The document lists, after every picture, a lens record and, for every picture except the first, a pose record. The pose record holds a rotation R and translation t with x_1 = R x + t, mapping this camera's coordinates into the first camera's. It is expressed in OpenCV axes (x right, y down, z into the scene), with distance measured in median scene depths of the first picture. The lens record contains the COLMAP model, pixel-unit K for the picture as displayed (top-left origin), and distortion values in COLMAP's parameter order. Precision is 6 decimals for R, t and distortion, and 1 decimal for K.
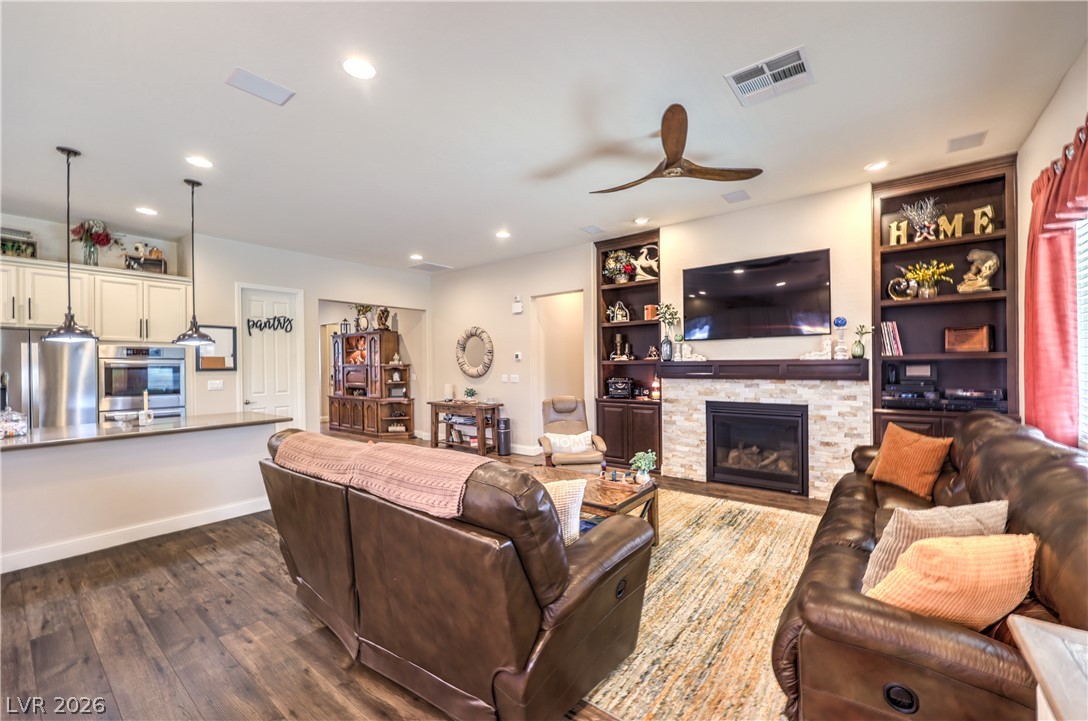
lens RADIAL K [[446.1, 0, 505.9], [0, 446.1, 362.1], [0, 0, 1]] dist [0.000261, -0.000233]
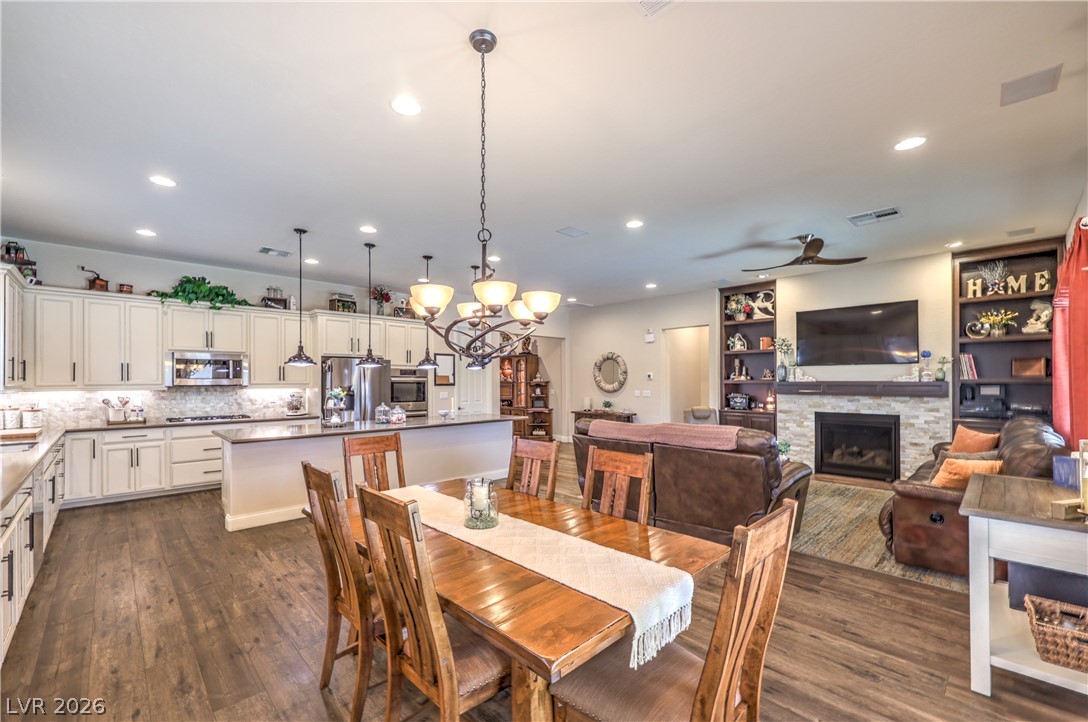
lens RADIAL K [[446.1, 0, 510.0], [0, 446.1, 375.5], [0, 0, 1]] dist [0.000261, -0.000233]
pose [[0.991945, 0.007304, -0.126457, -0.309244], [-0.008045, 0.999953, -0.005348, -0.006691], [0.126412, 0.006322, 0.991958, -0.468190]]
